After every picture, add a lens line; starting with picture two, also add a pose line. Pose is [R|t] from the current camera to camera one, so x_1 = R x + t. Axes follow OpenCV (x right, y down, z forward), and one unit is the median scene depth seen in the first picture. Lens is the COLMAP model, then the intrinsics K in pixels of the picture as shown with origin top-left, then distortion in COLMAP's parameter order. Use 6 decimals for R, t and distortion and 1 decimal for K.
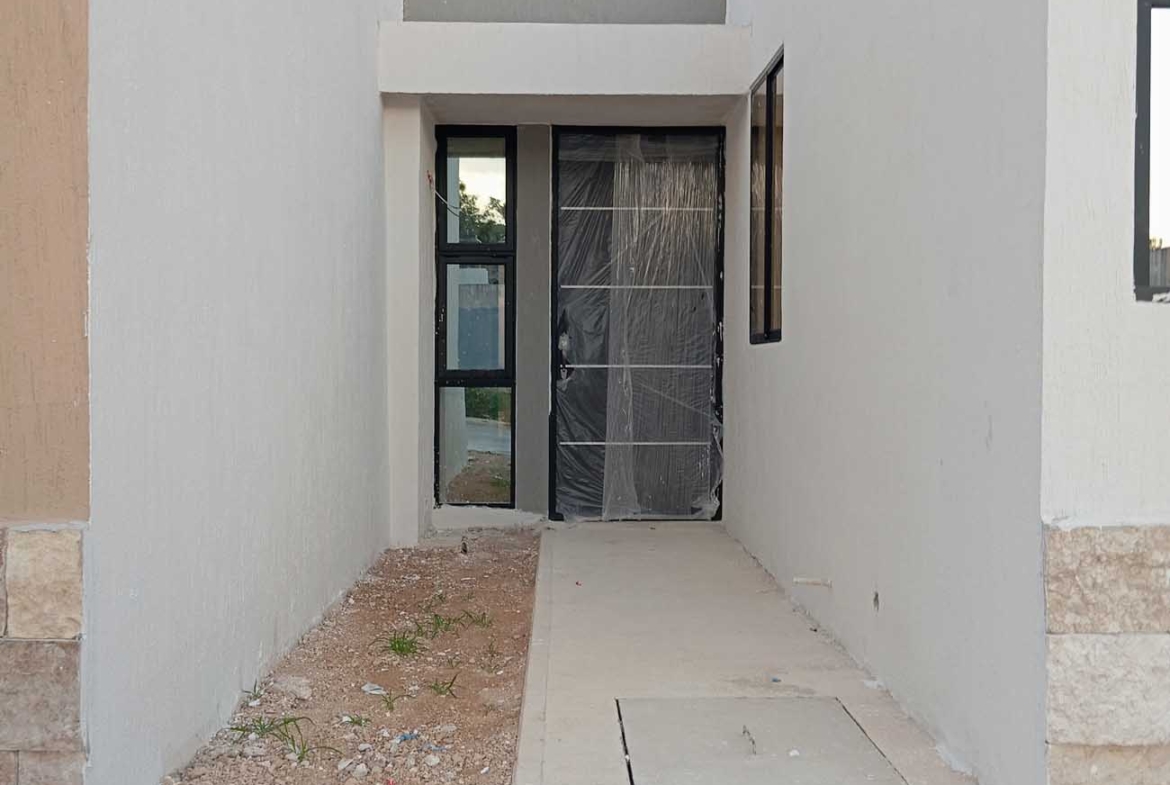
lens RADIAL K [[1271.4, 0, 585.0], [0, 1271.4, 392.5], [0, 0, 1]] dist [0.108470, -0.200750]
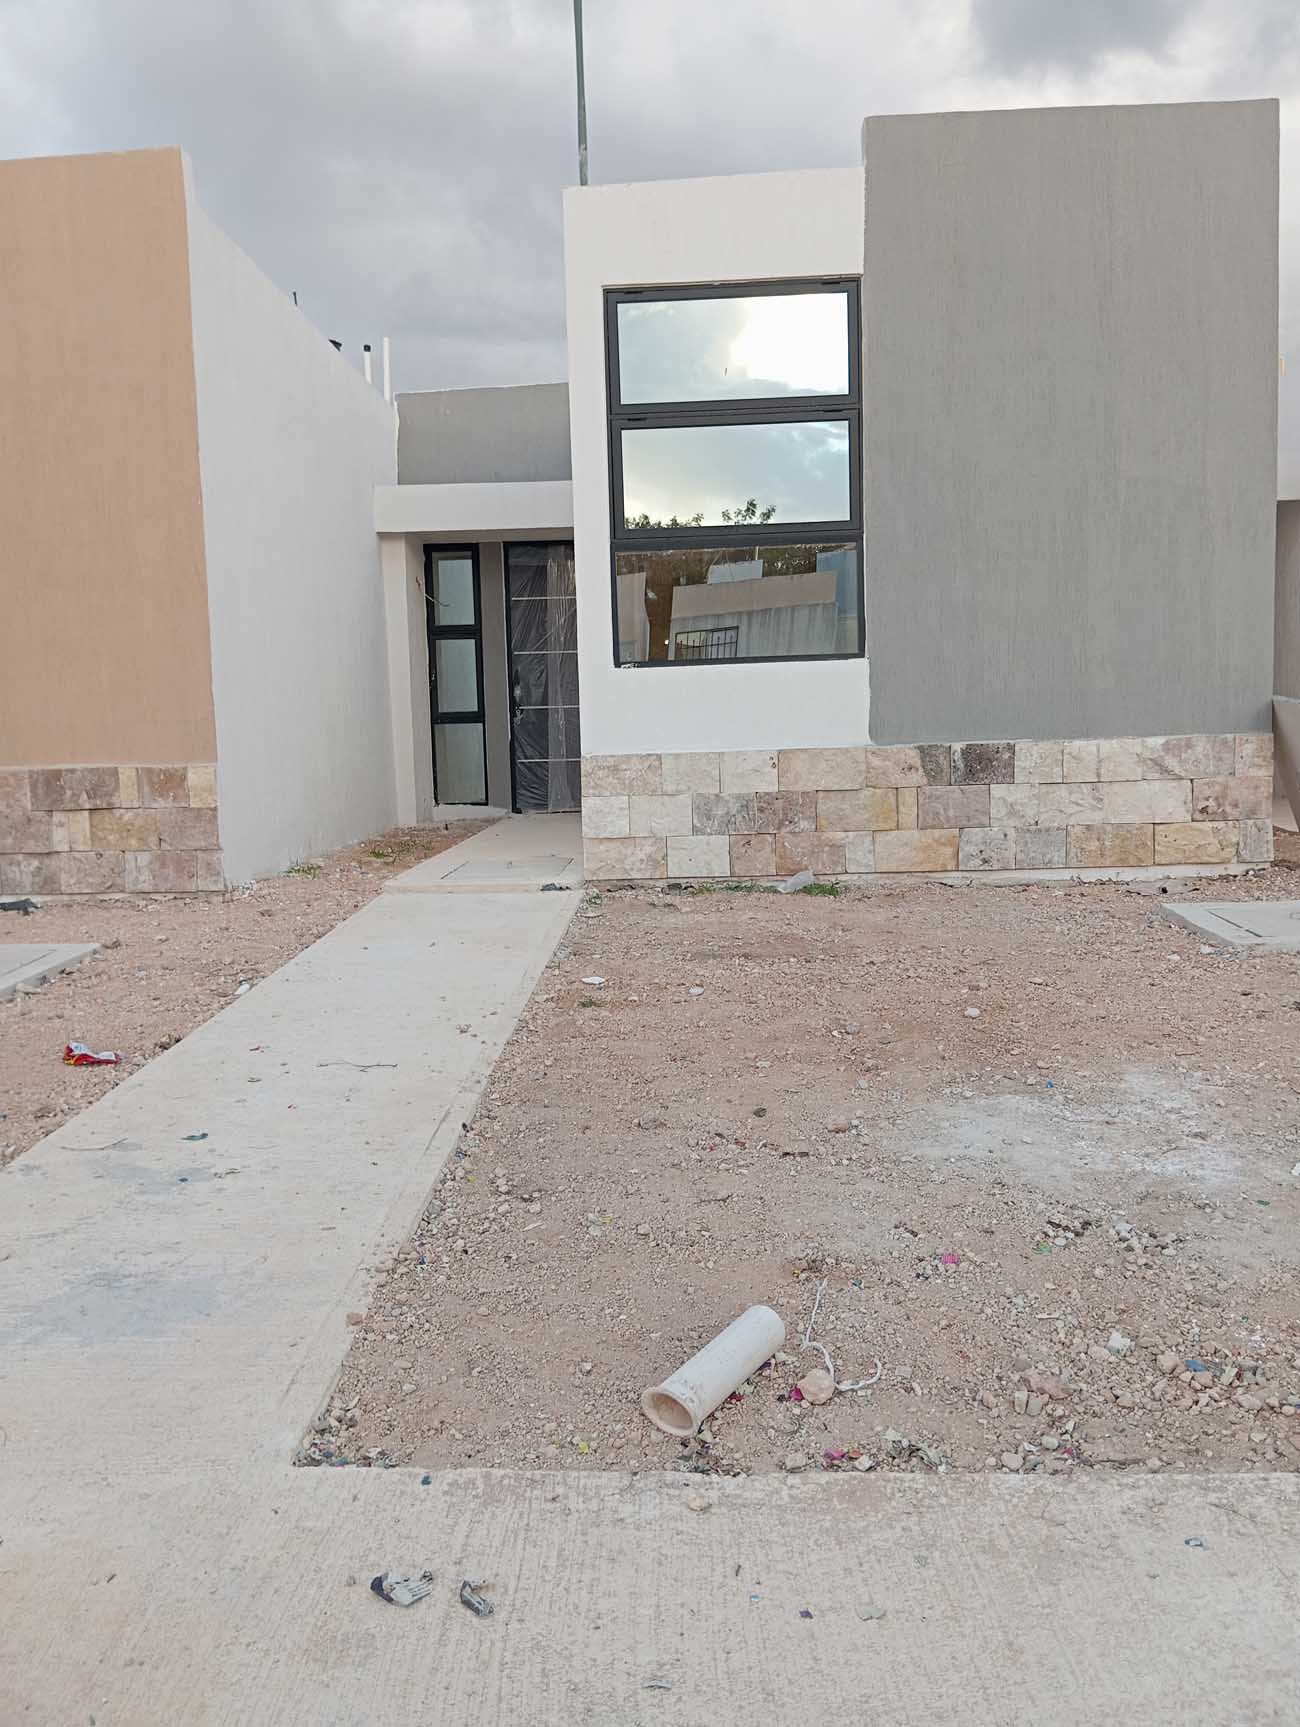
lens RADIAL K [[1408.6, 0, 650.0], [0, 1408.6, 863.5], [0, 0, 1]] dist [0.082326, -0.004975]
pose [[0.998276, -0.024776, -0.053202, 0.218061], [0.028964, 0.996417, 0.079460, 0.033347], [0.051043, -0.080864, 0.995417, -0.627908]]
